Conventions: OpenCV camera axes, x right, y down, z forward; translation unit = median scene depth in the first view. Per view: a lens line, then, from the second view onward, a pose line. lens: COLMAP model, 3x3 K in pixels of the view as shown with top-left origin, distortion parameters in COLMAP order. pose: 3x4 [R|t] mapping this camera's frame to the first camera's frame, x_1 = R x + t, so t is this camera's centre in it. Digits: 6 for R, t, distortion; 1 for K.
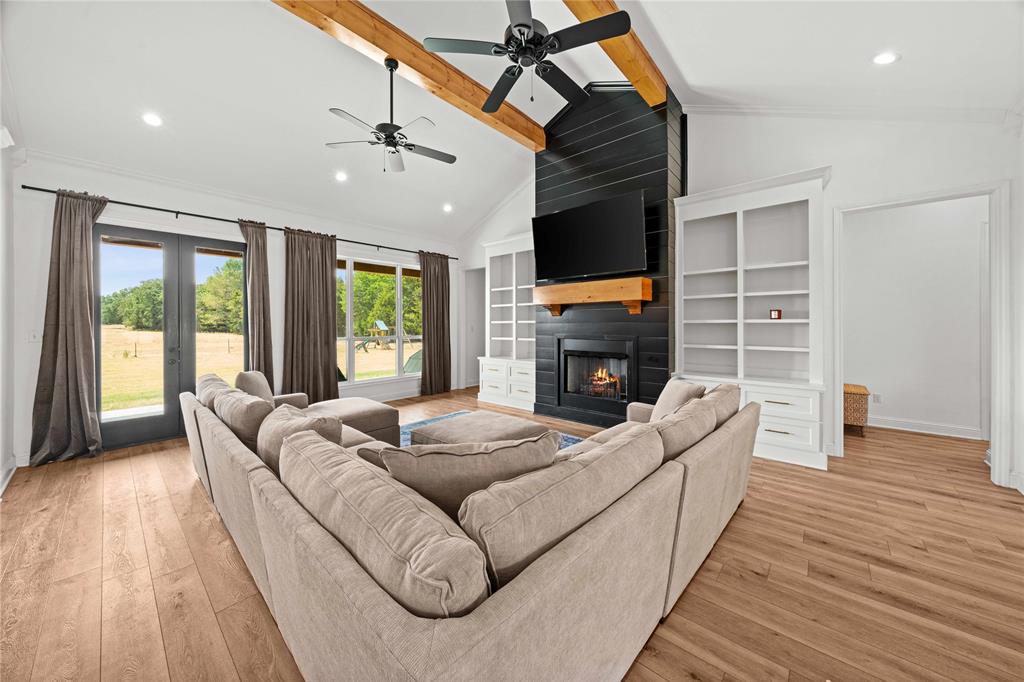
lens RADIAL K [[359.5, 0, 509.9], [0, 359.5, 330.4], [0, 0, 1]] dist [-0.000600, 0.000027]
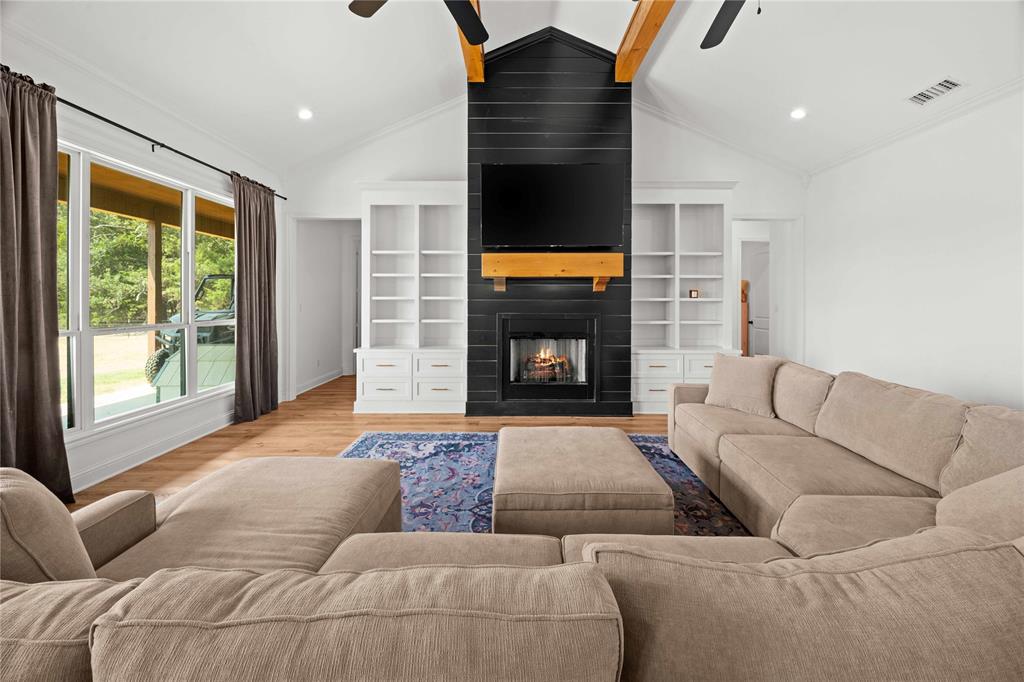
lens RADIAL K [[359.5, 0, 510.8], [0, 359.5, 307.1], [0, 0, 1]] dist [-0.000600, 0.000027]
pose [[0.751721, -0.006769, 0.659447, -0.371720], [0.007292, 0.999972, 0.001952, -0.004830], [-0.659441, 0.003341, 0.751749, 0.348059]]
